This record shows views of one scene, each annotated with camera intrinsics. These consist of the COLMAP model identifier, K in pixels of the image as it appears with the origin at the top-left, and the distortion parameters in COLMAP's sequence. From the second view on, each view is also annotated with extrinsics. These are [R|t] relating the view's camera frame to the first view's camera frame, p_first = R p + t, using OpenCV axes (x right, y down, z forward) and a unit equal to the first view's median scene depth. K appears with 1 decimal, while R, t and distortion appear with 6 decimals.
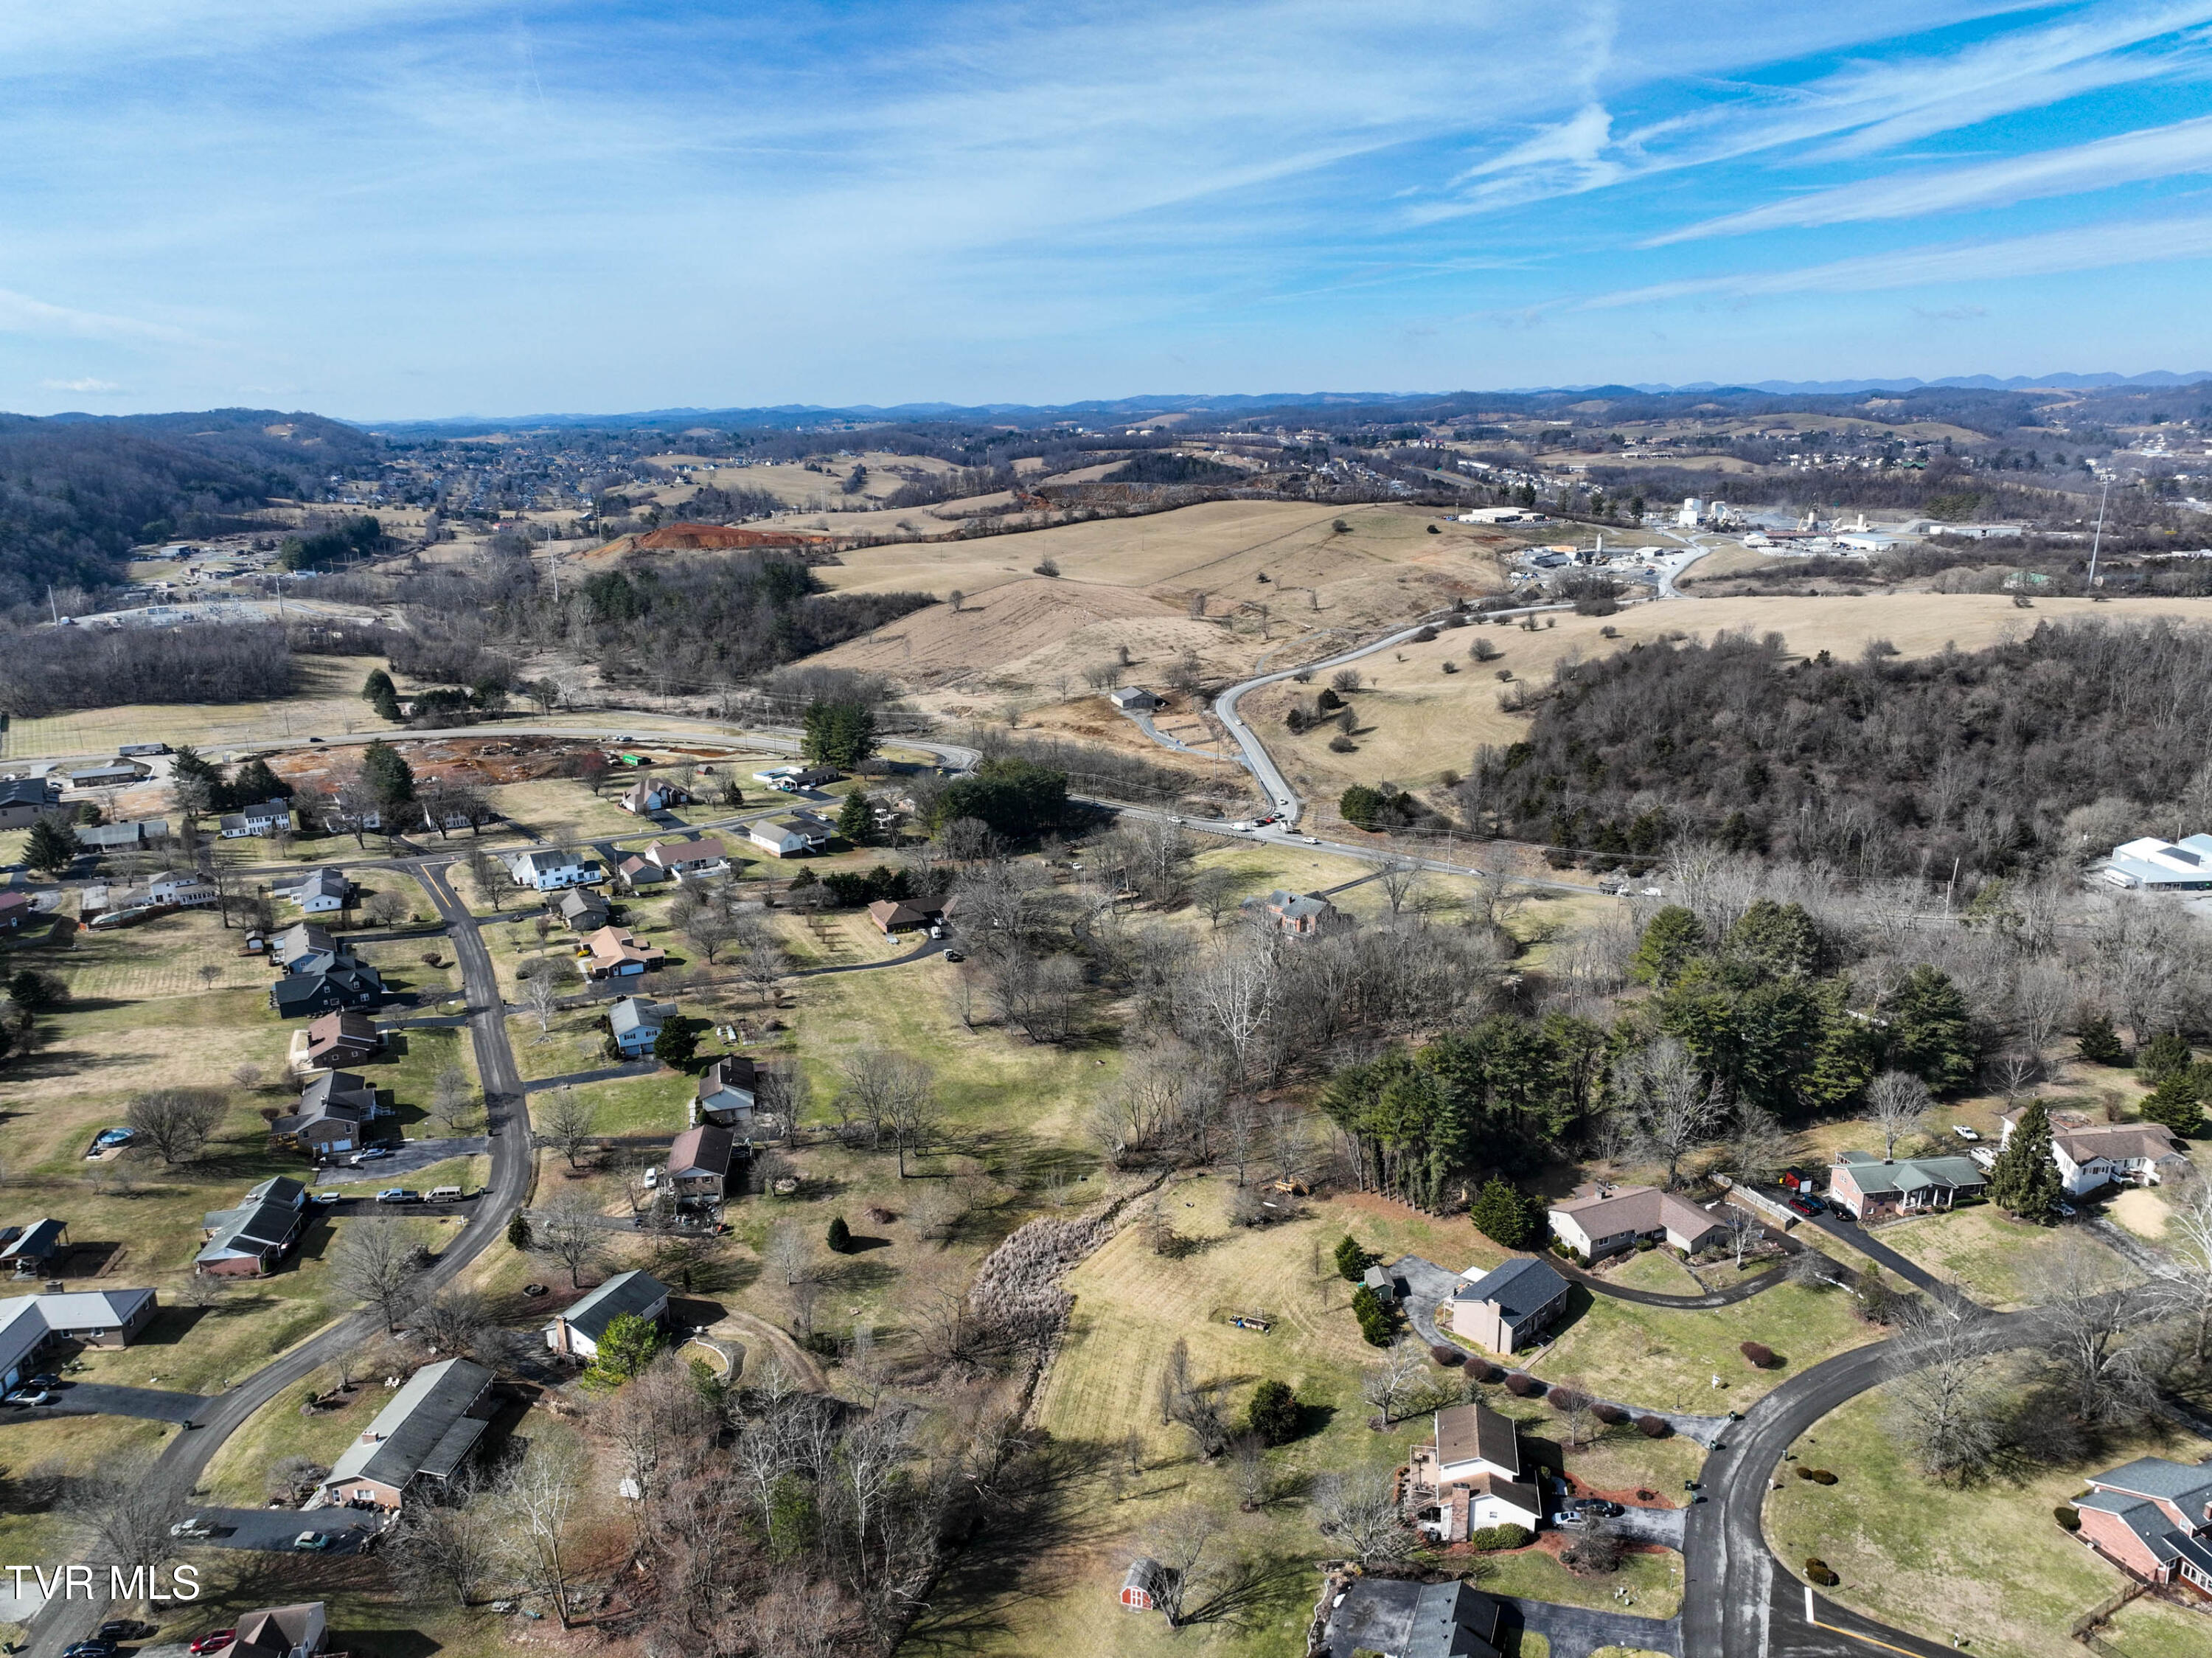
lens RADIAL K [[1565.7, 0, 1096.8], [0, 1565.7, 828.9], [0, 0, 1]] dist [-0.004209, 0.021220]
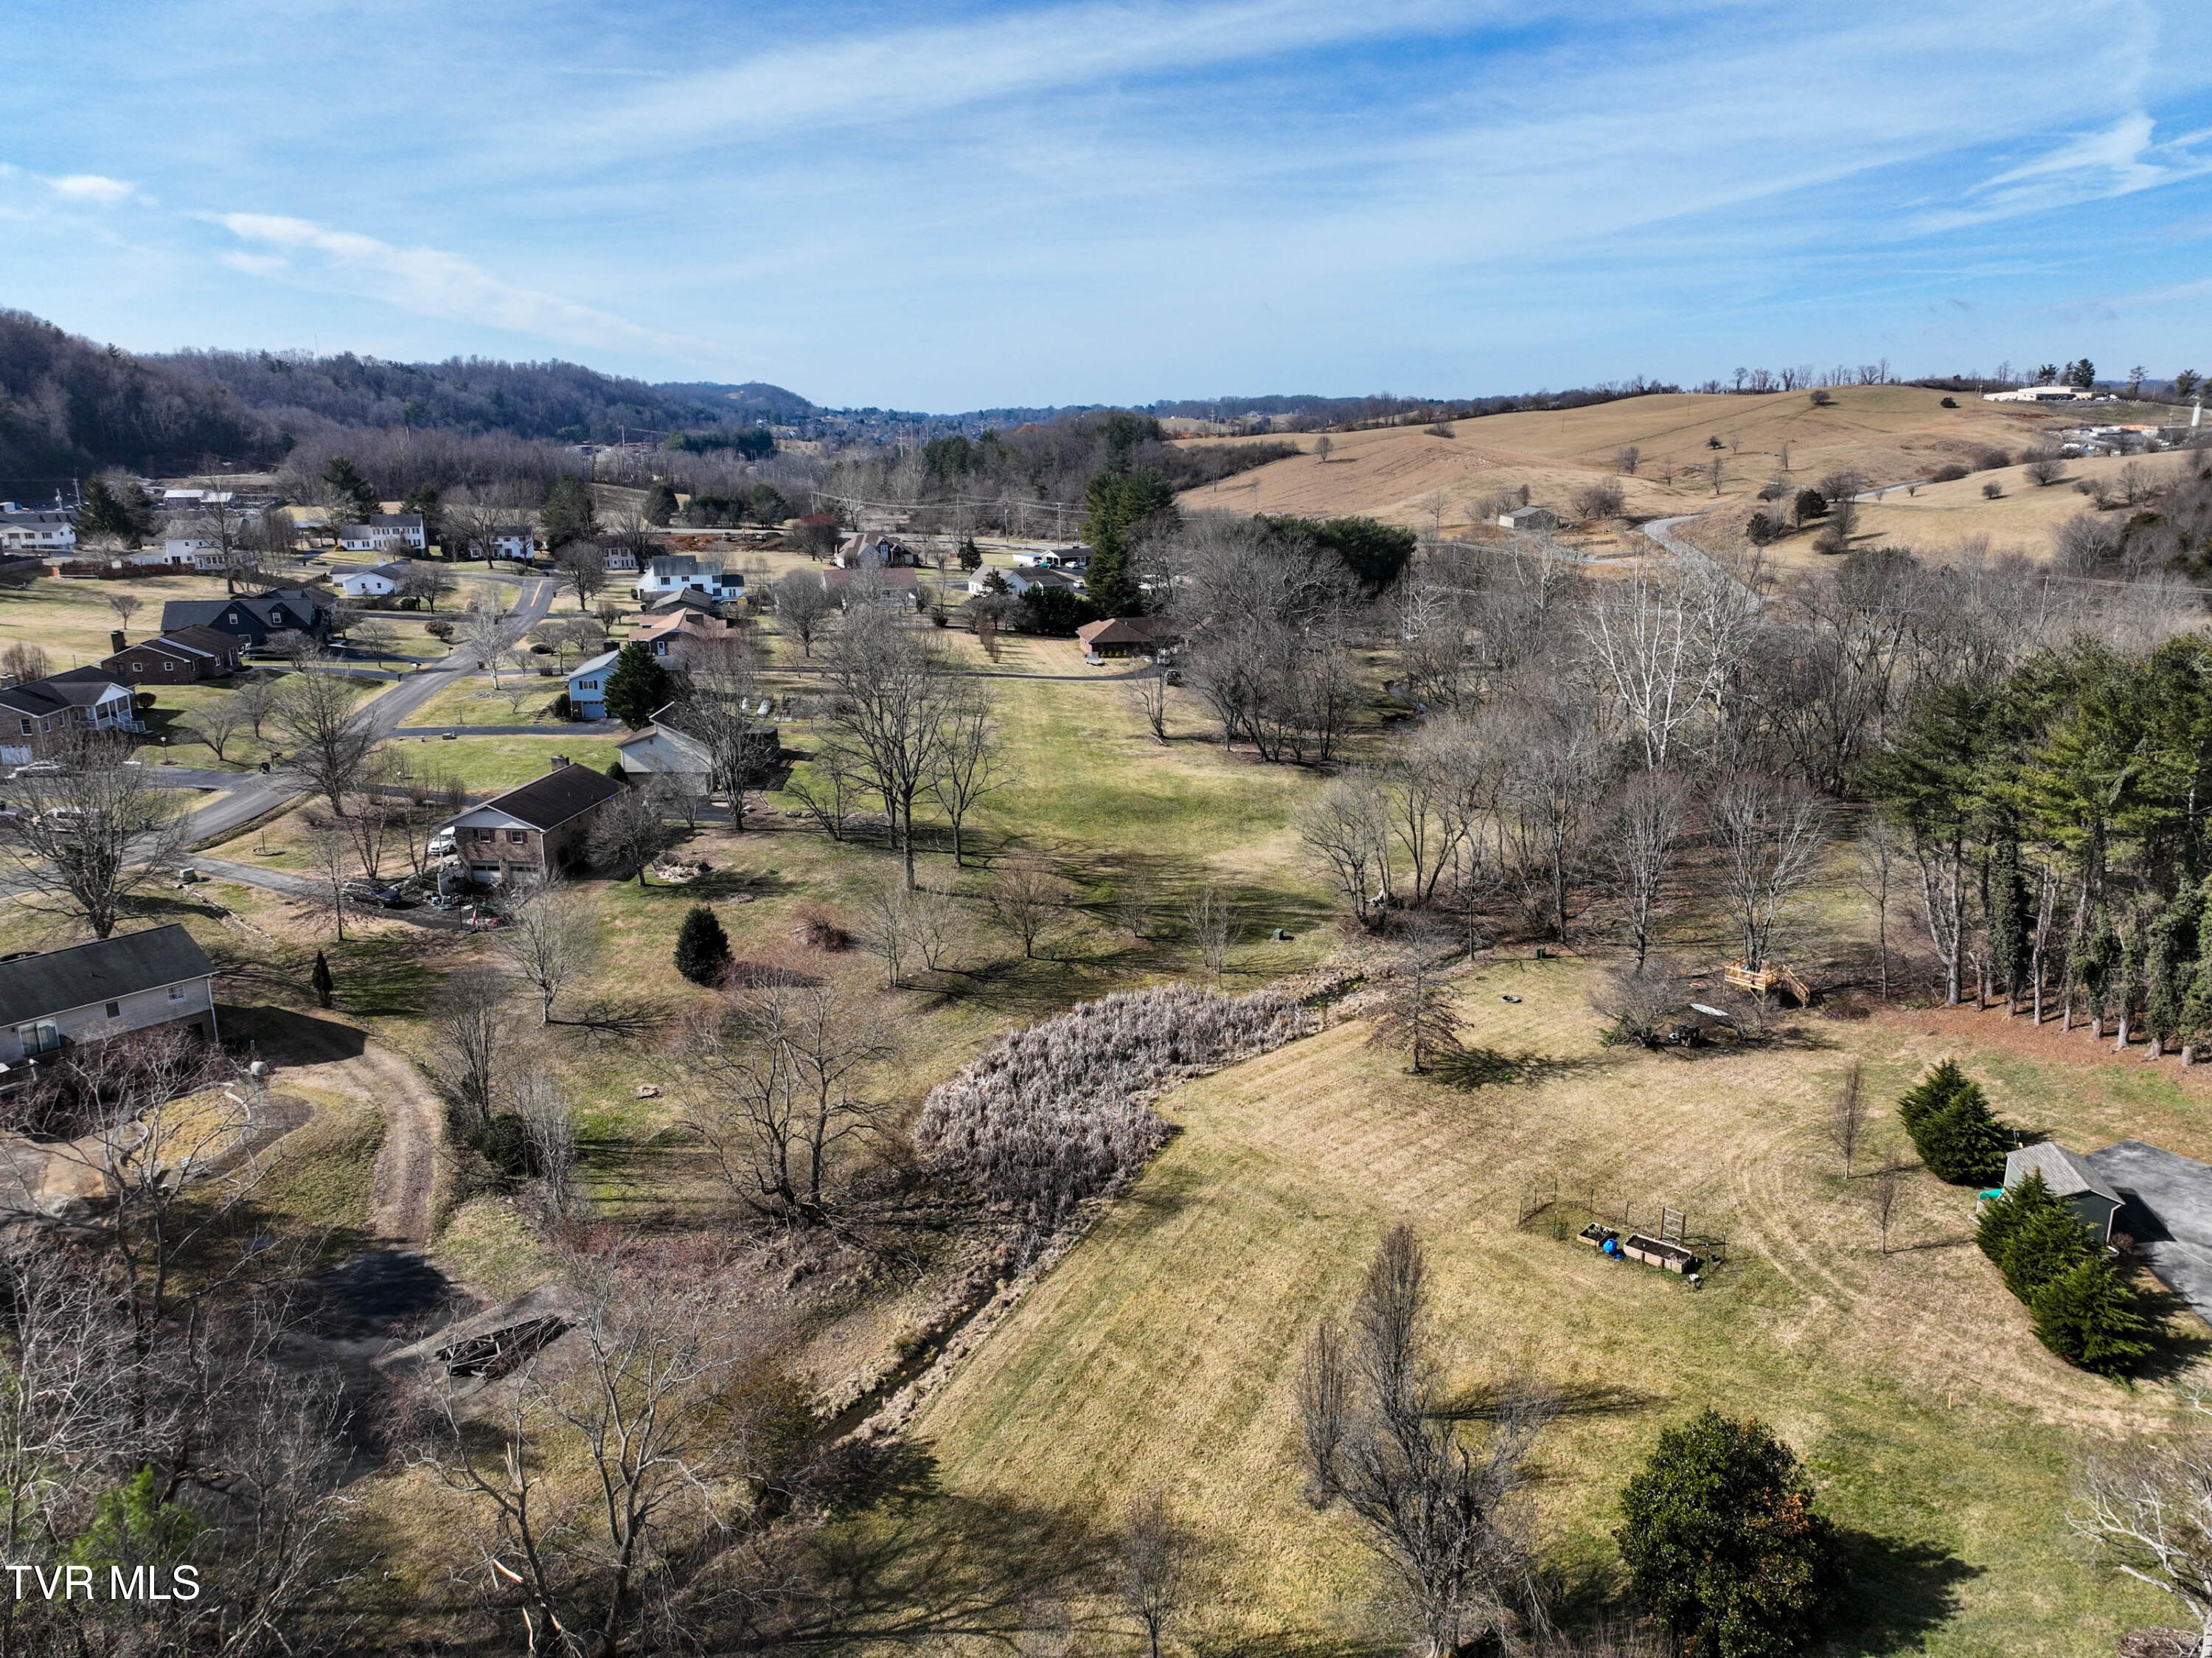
lens RADIAL K [[1565.7, 0, 1094.5], [0, 1565.7, 806.7], [0, 0, 1]] dist [-0.004209, 0.021220]
pose [[0.965223, 0.072773, -0.251095, 0.054220], [-0.077498, 0.996952, -0.008965, 0.204877], [0.249677, 0.028113, 0.967921, 0.562387]]
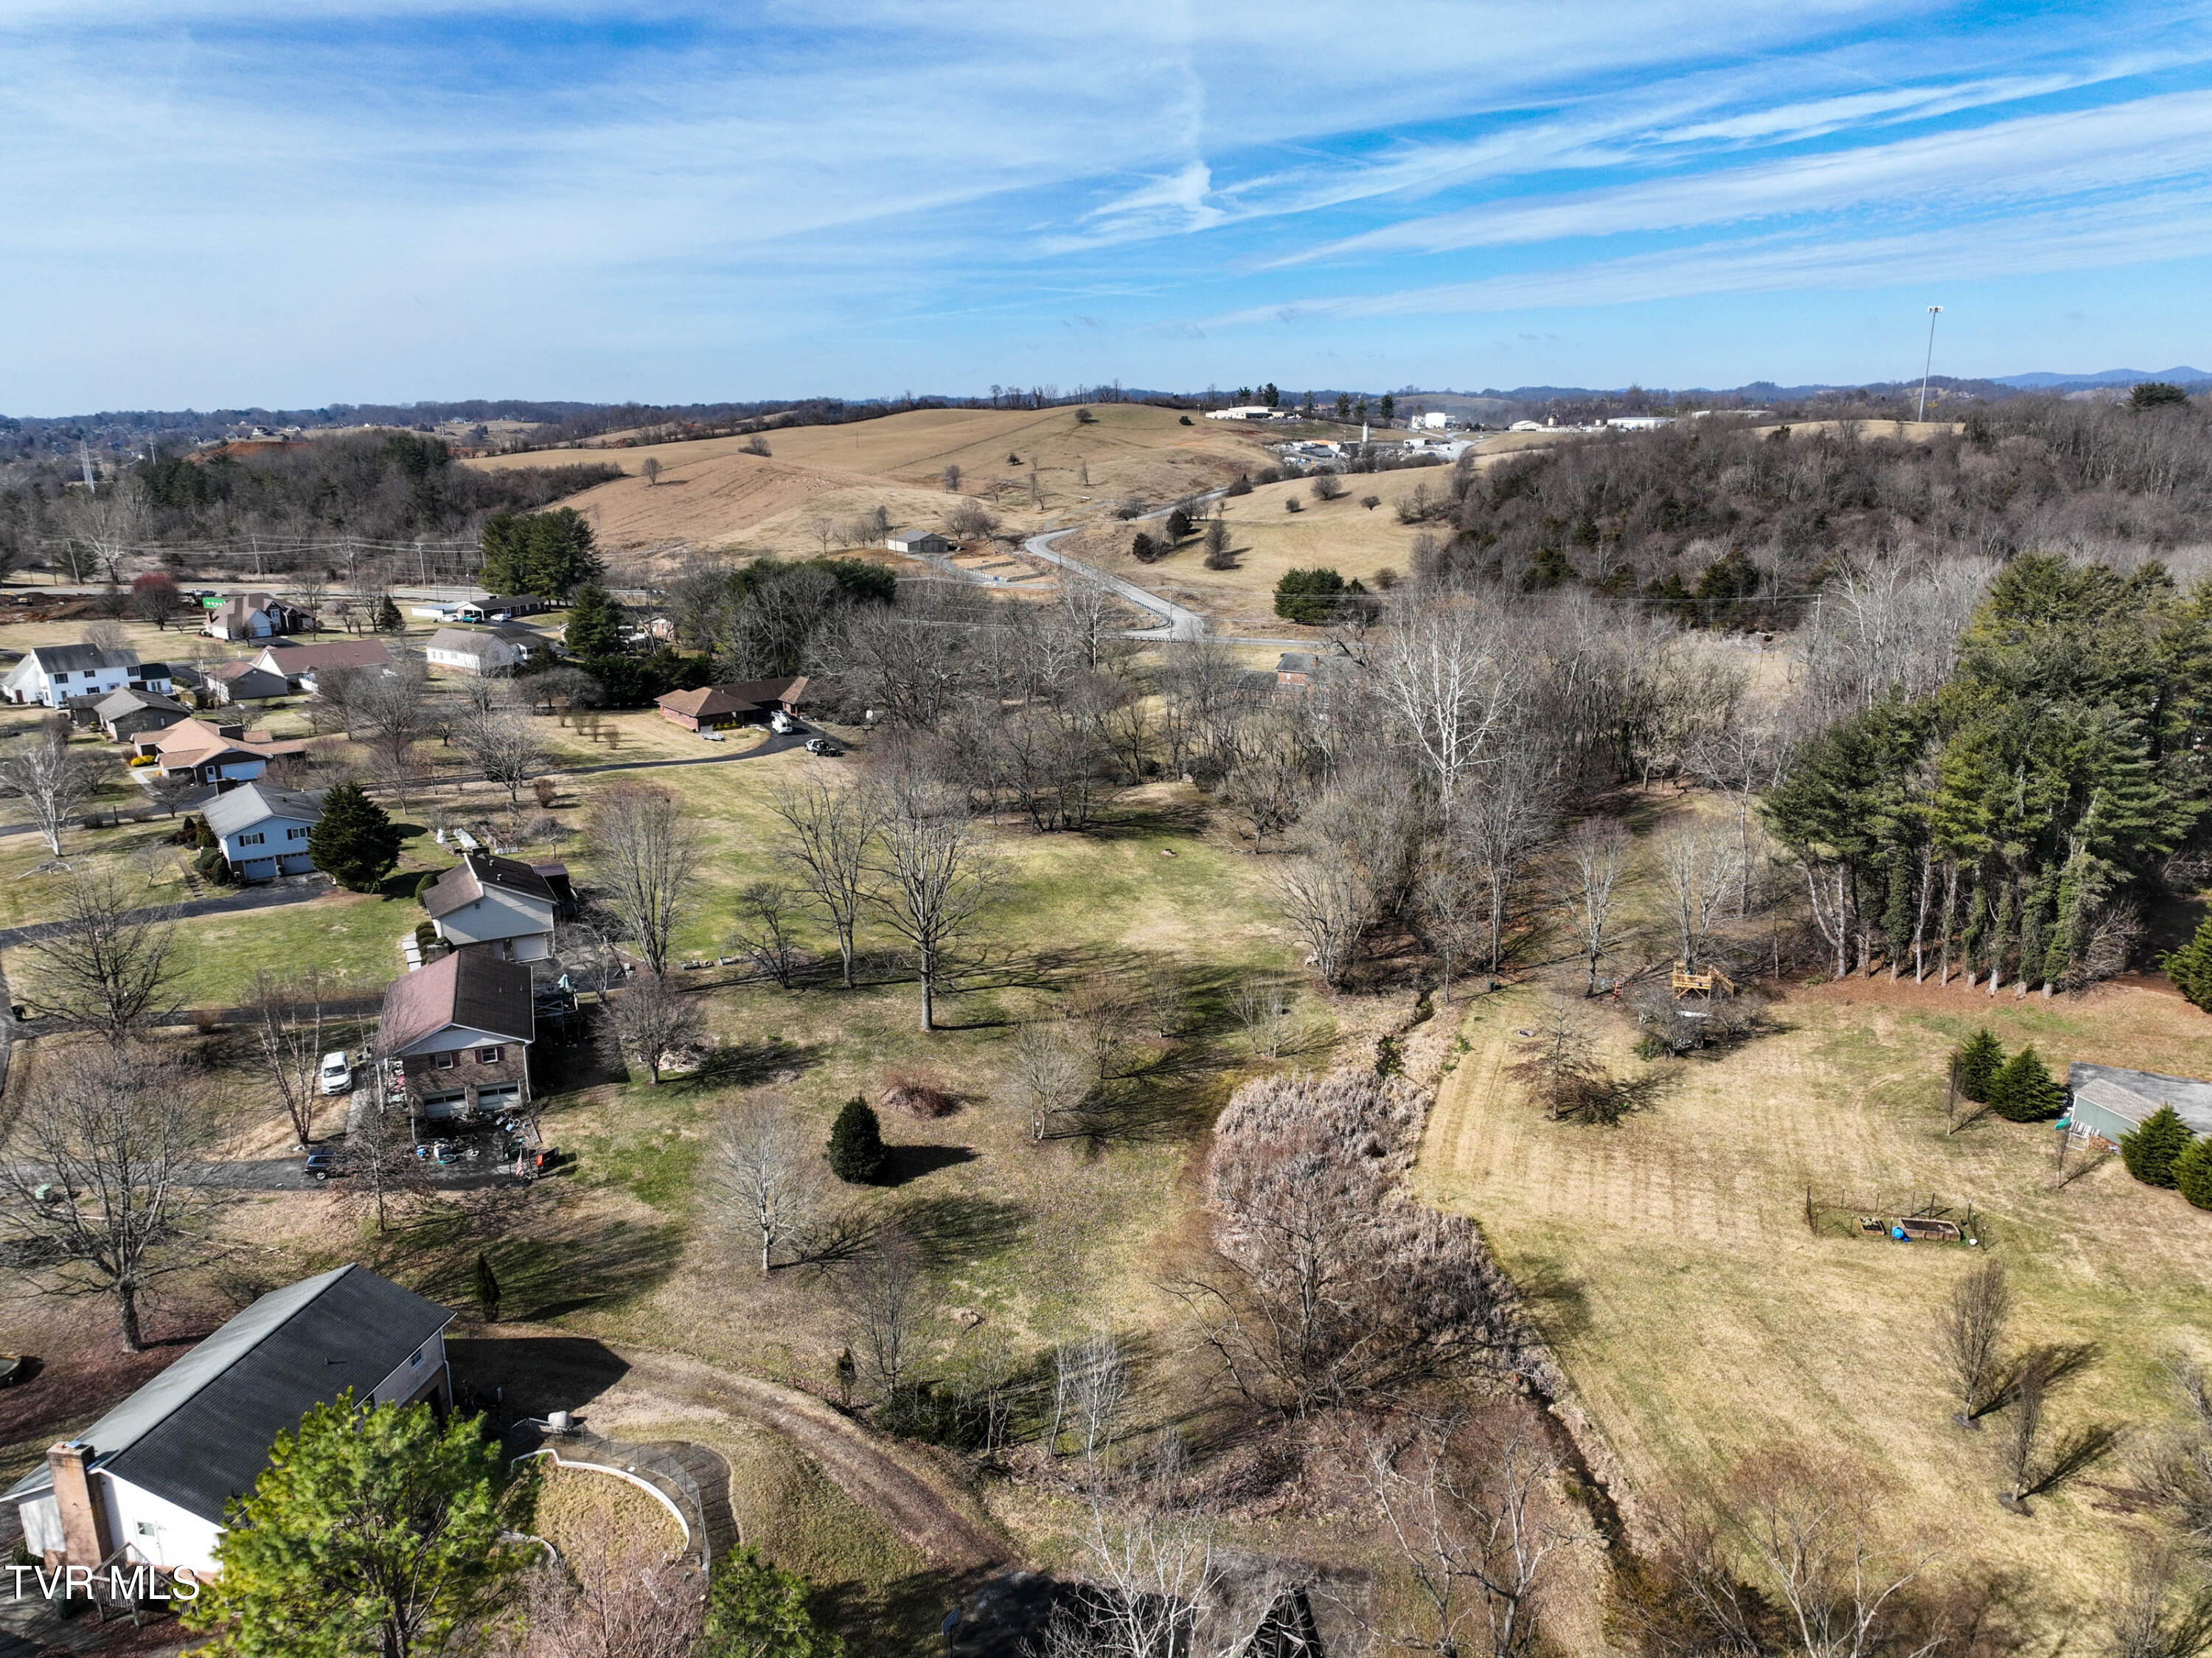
lens RADIAL K [[1565.7, 0, 1109.3], [0, 1565.7, 834.9], [0, 0, 1]] dist [-0.004209, 0.021220]
pose [[0.972282, -0.051032, 0.228174, -0.181956], [0.052352, 0.998629, 0.000268, 0.175213], [-0.227875, 0.011685, 0.973620, 0.563967]]
